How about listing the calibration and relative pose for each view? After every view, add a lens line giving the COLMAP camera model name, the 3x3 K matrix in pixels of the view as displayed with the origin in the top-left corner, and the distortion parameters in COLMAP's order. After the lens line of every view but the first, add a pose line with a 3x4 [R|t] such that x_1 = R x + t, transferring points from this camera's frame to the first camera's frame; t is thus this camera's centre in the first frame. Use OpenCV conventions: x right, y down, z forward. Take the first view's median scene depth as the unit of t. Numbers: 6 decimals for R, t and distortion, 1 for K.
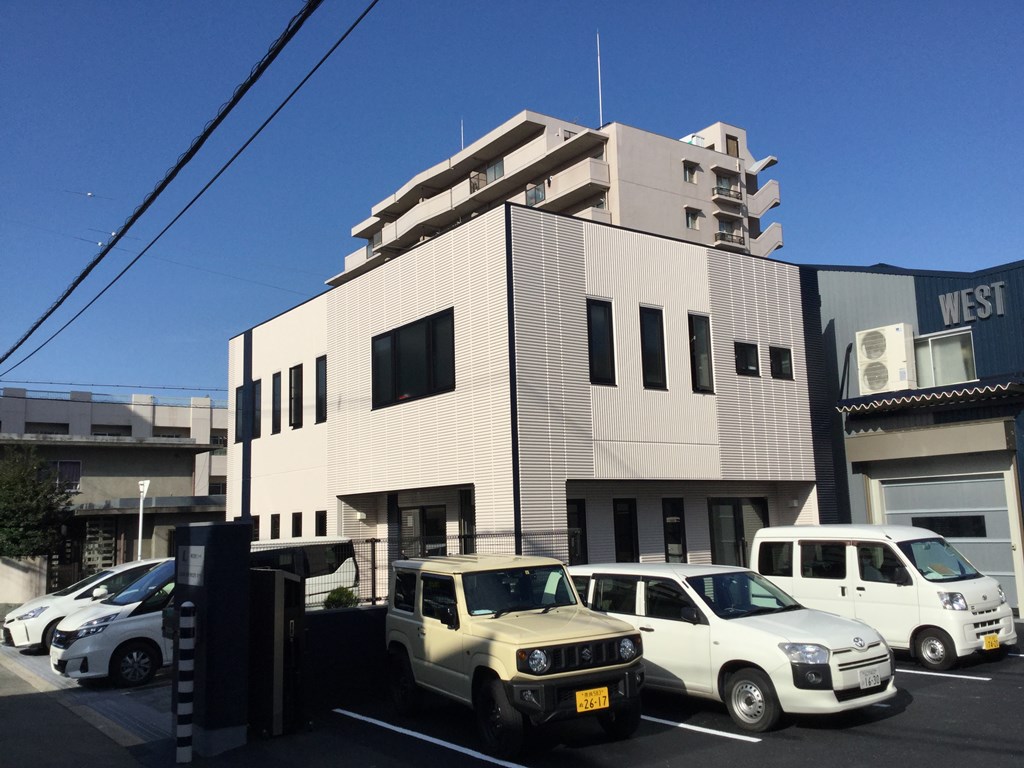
lens RADIAL K [[917.1, 0, 508.5], [0, 917.1, 385.2], [0, 0, 1]] dist [0.086166, -0.166901]
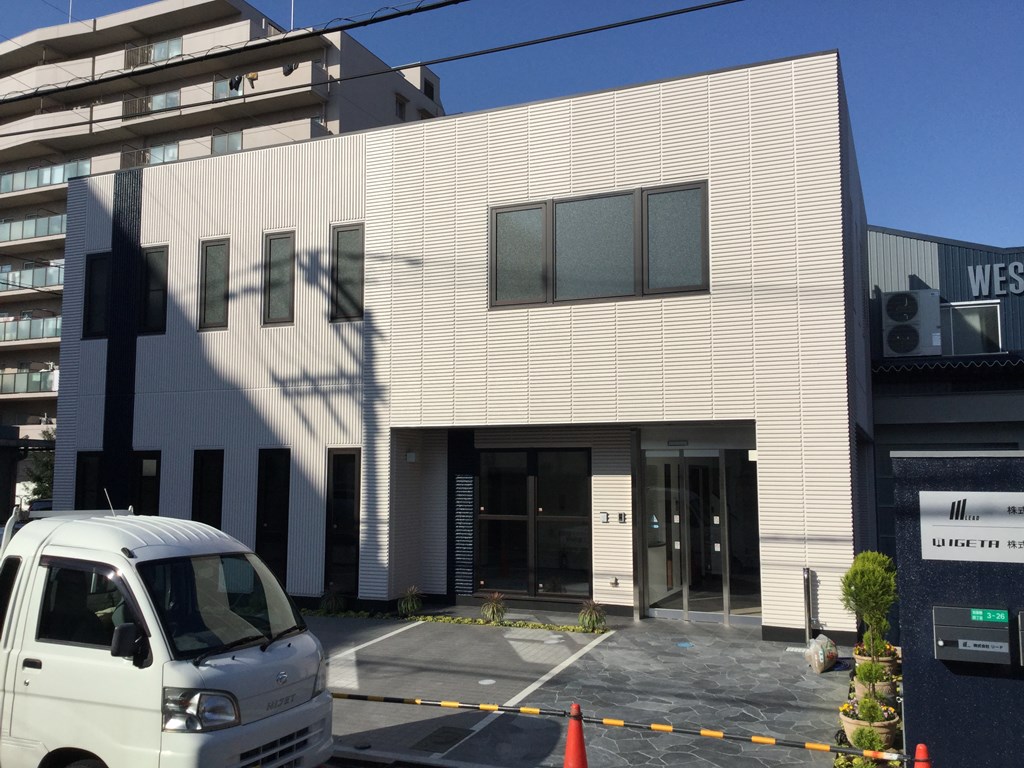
lens RADIAL K [[914.1, 0, 510.3], [0, 914.1, 387.7], [0, 0, 1]] dist [0.085490, -0.159699]
pose [[0.861043, 0.078183, 0.502487, -0.478732], [-0.102712, 0.994484, 0.021270, 0.067375], [-0.498052, -0.069926, 0.864323, 0.371872]]
